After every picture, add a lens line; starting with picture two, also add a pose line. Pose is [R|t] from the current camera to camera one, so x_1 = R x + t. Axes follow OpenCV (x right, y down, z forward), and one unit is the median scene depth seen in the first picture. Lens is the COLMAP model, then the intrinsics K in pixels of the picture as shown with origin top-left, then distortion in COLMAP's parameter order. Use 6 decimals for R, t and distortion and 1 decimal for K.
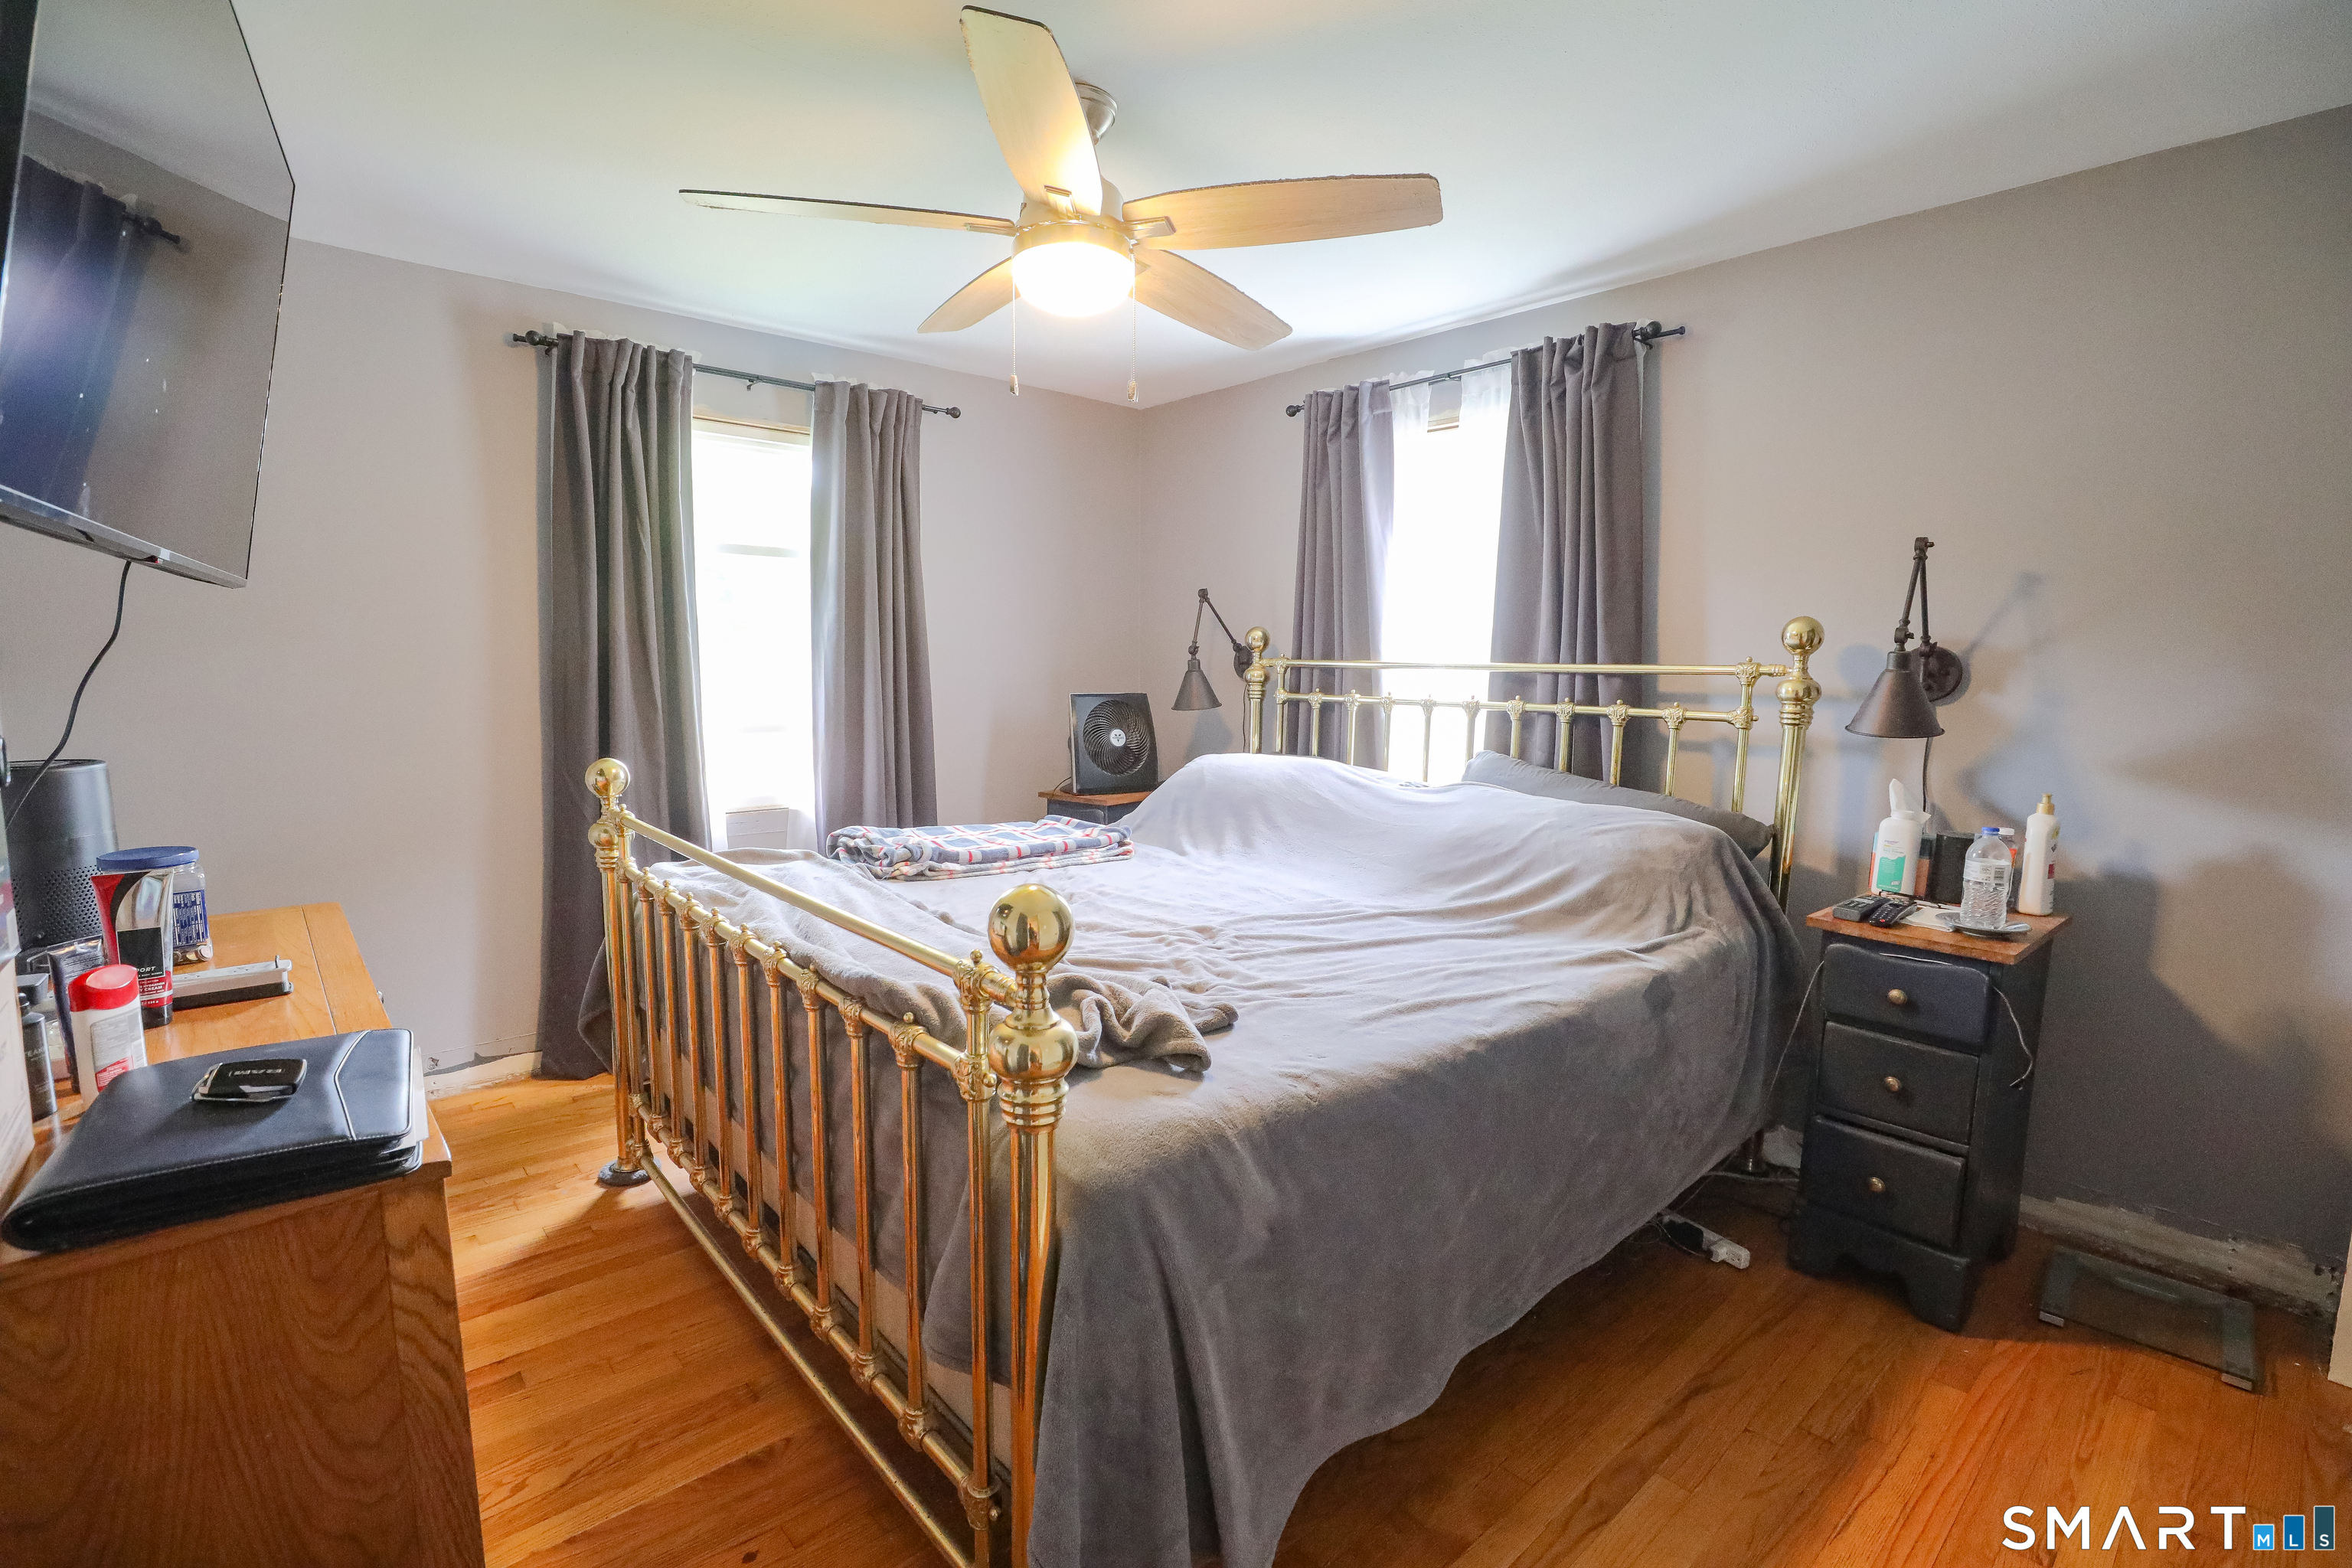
lens RADIAL K [[1088.8, 0, 1182.8], [0, 1088.8, 800.2], [0, 0, 1]] dist [-0.059556, 0.019398]
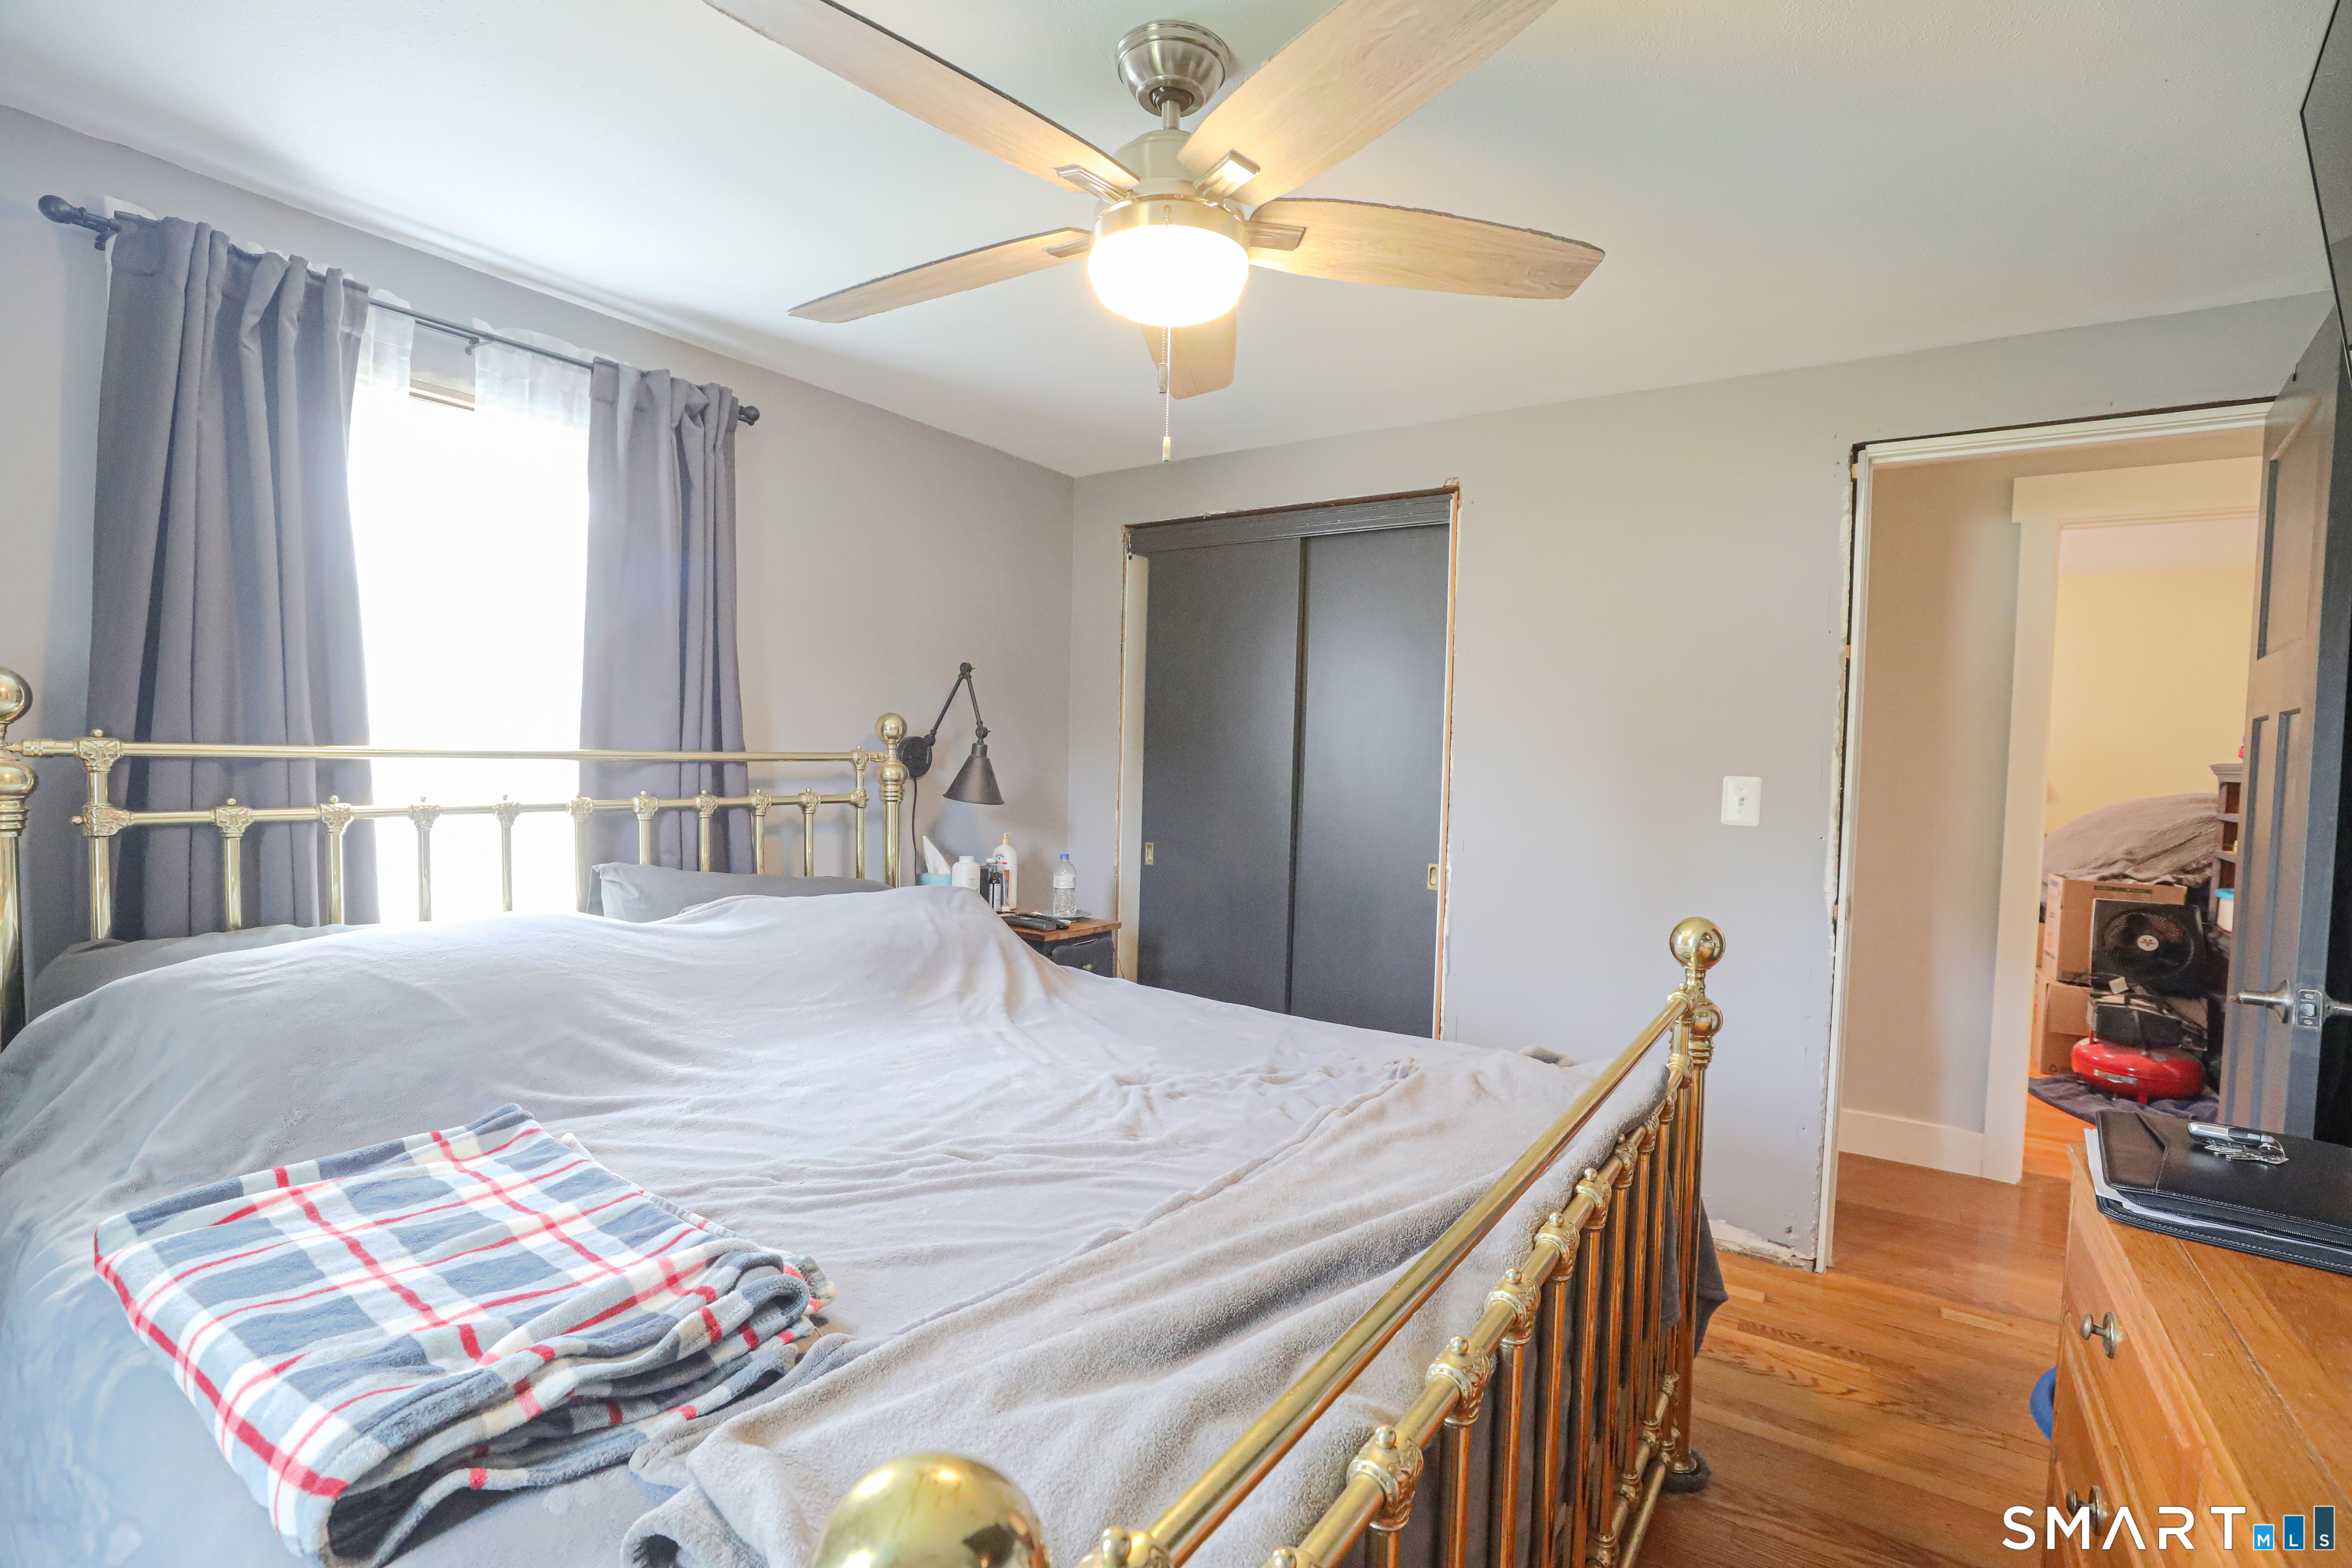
lens RADIAL K [[1088.8, 0, 1182.8], [0, 1088.8, 800.2], [0, 0, 1]] dist [-0.059556, 0.019398]
pose [[-0.278028, -0.051628, 0.959184, -0.548671], [0.104863, 0.990955, 0.083734, -0.109141], [-0.954832, 0.123863, -0.270100, 0.795166]]
